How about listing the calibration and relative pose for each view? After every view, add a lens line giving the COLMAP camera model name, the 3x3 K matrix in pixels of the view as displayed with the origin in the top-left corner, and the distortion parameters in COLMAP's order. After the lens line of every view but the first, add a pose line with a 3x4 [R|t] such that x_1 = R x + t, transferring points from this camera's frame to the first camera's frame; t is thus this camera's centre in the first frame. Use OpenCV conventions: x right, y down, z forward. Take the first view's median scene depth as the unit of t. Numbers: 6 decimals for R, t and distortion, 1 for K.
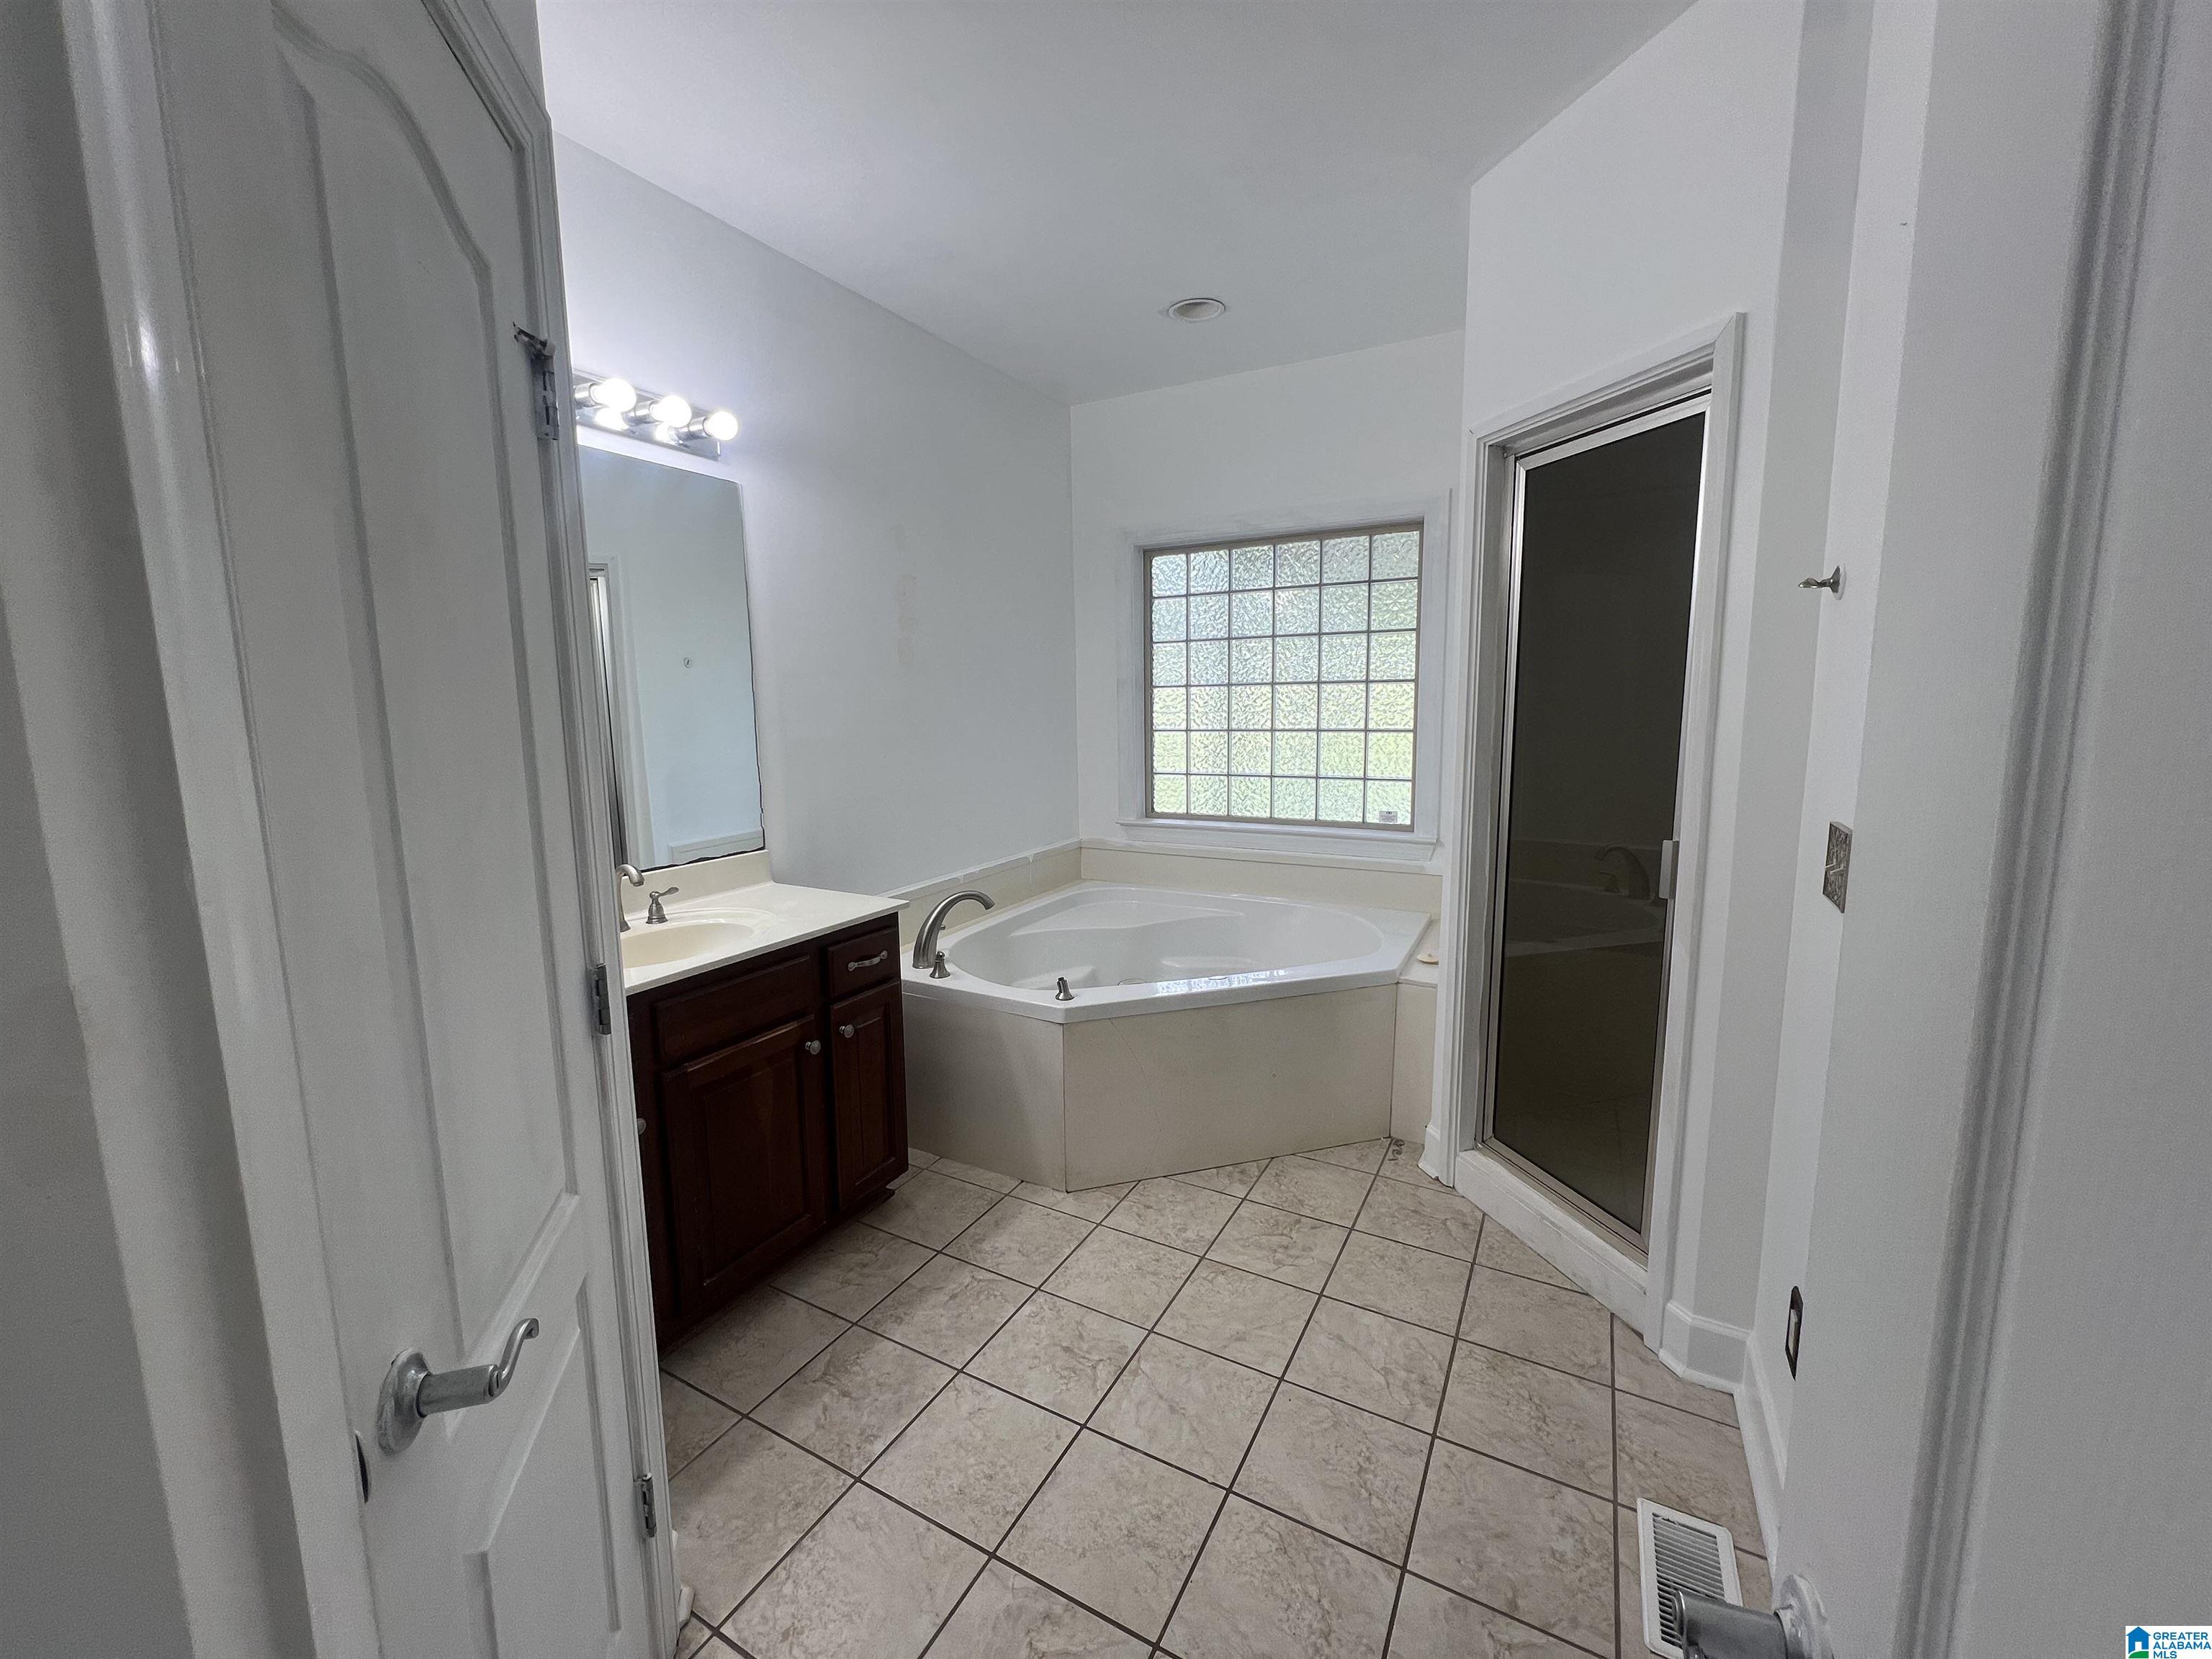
lens RADIAL K [[893.4, 0, 1103.4], [0, 893.4, 826.1], [0, 0, 1]] dist [-0.000070, -0.000011]
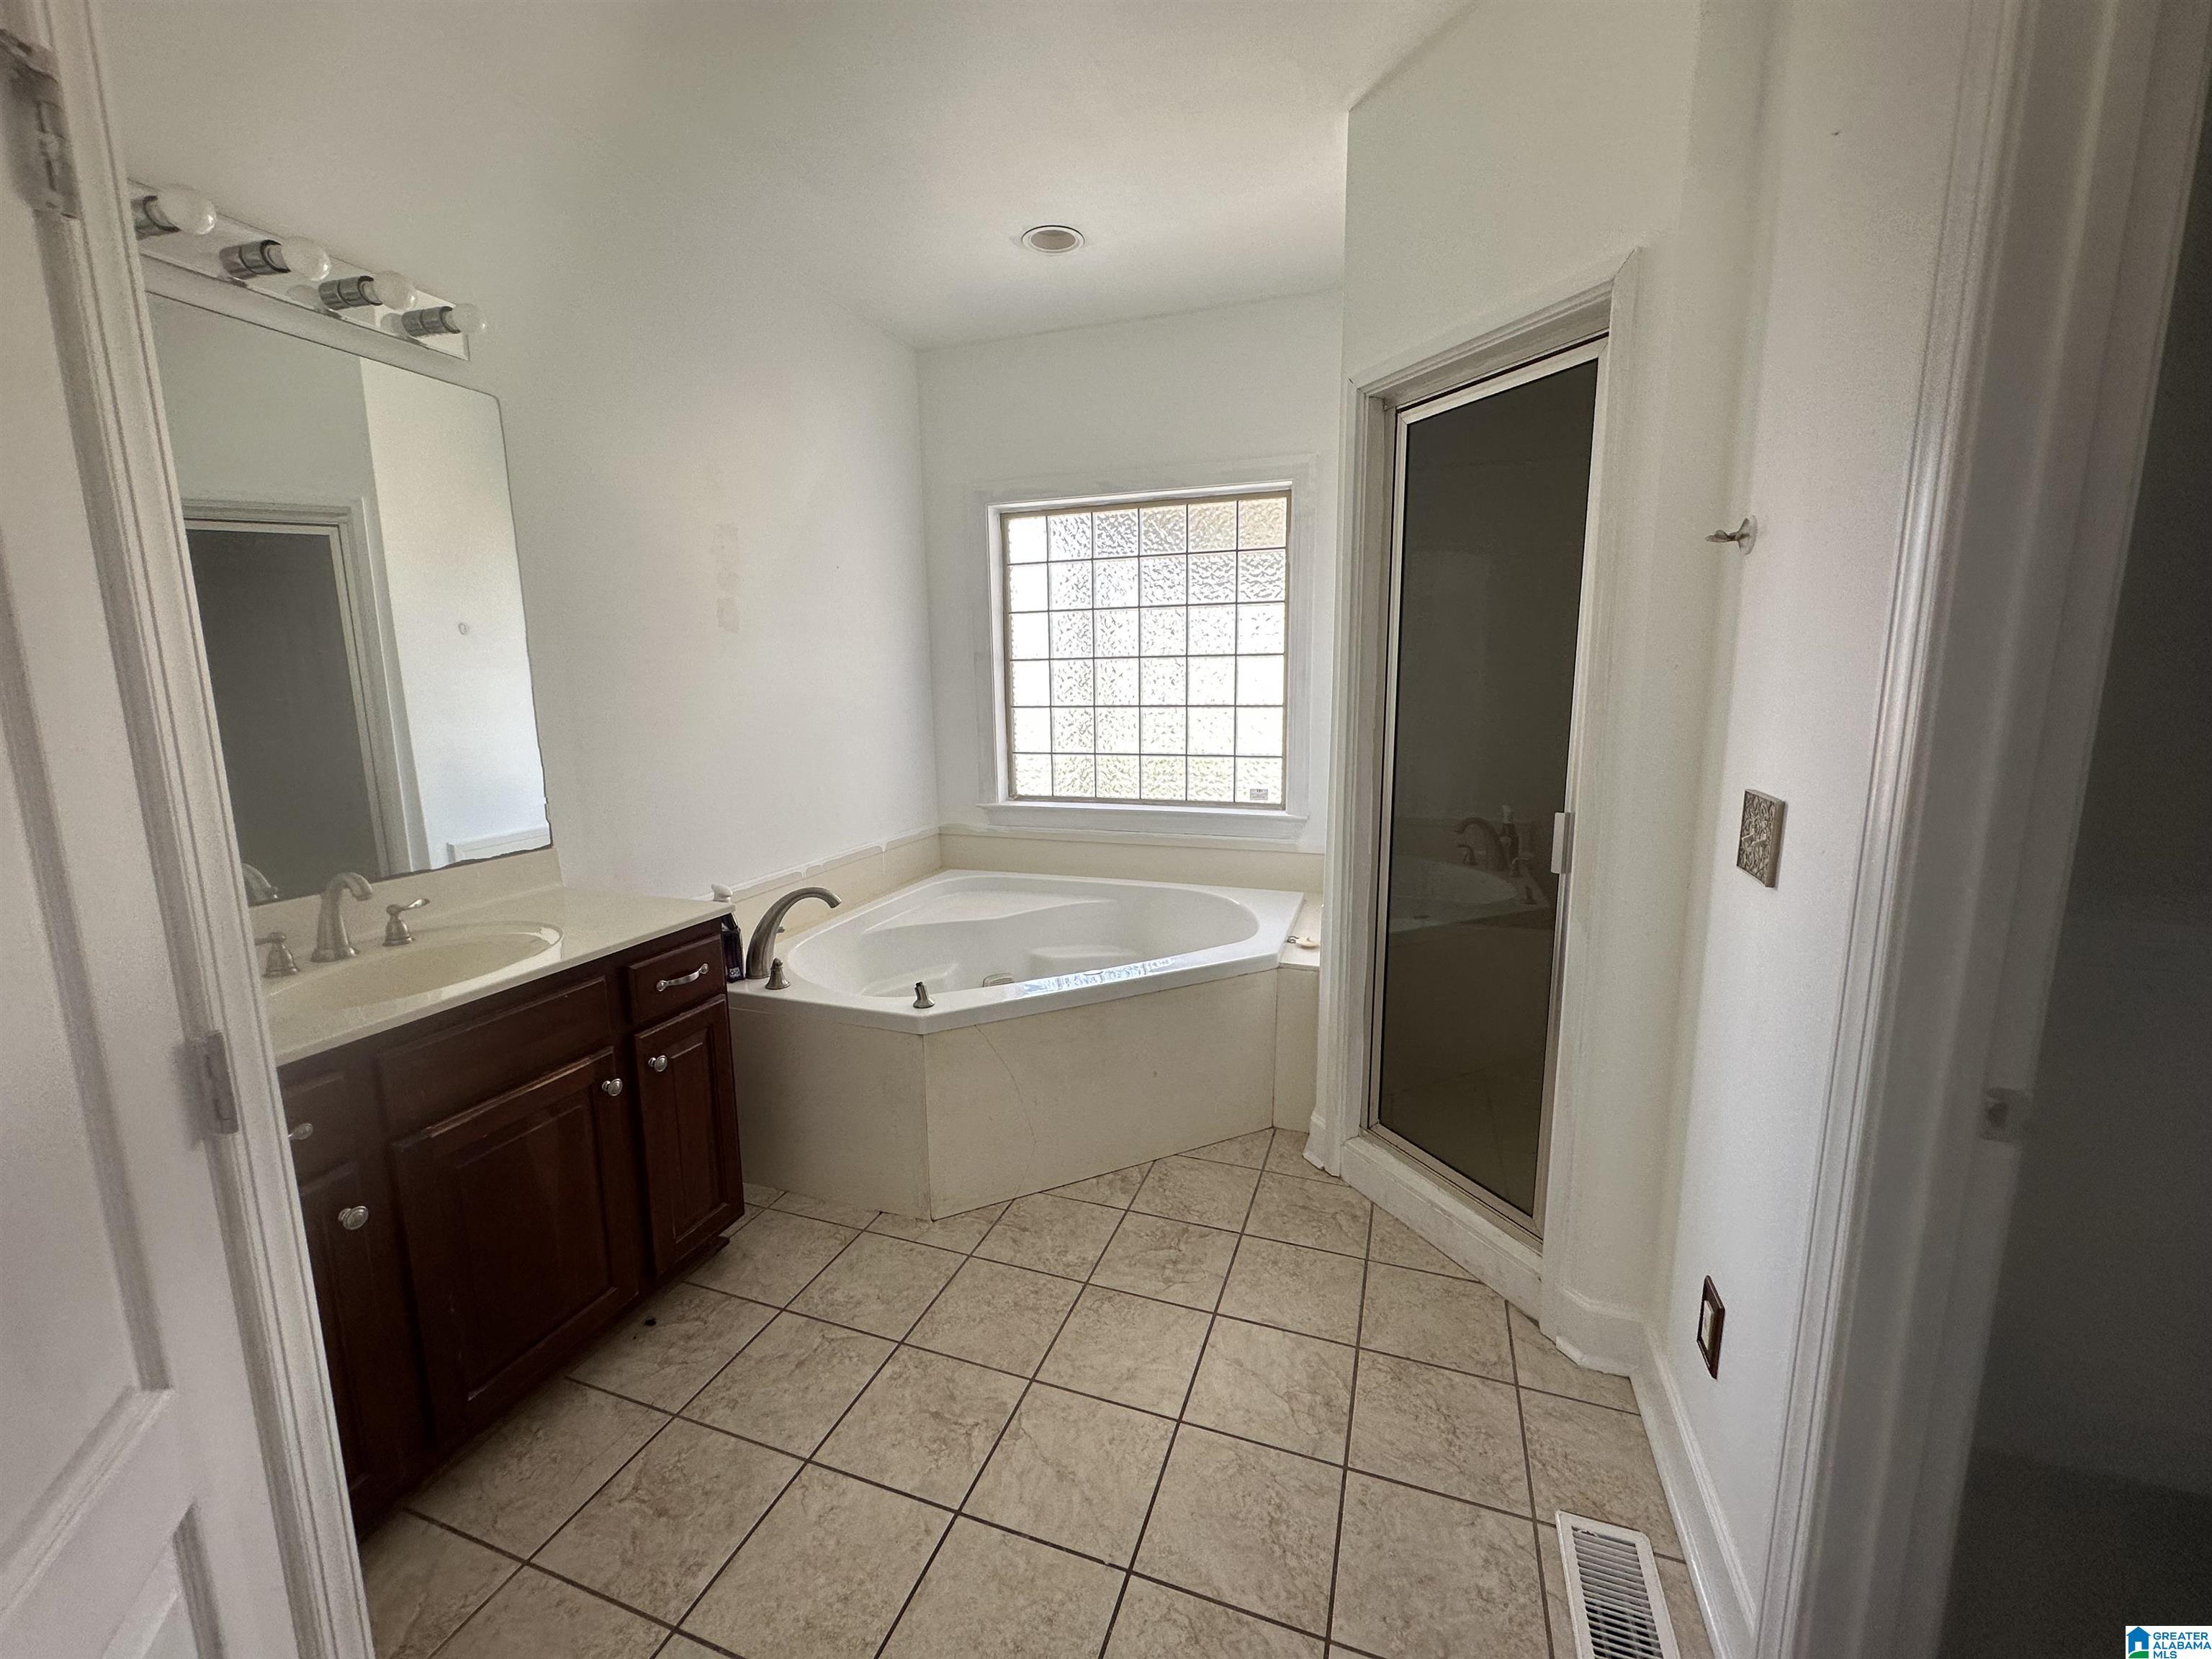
lens RADIAL K [[886.8, 0, 1107.5], [0, 886.8, 832.5], [0, 0, 1]] dist [0.000198, 0.000603]
pose [[0.986721, -0.024990, 0.160491, -0.000782], [0.020780, 0.999396, 0.027859, 0.000033], [-0.161090, -0.024154, 0.986644, 0.131616]]
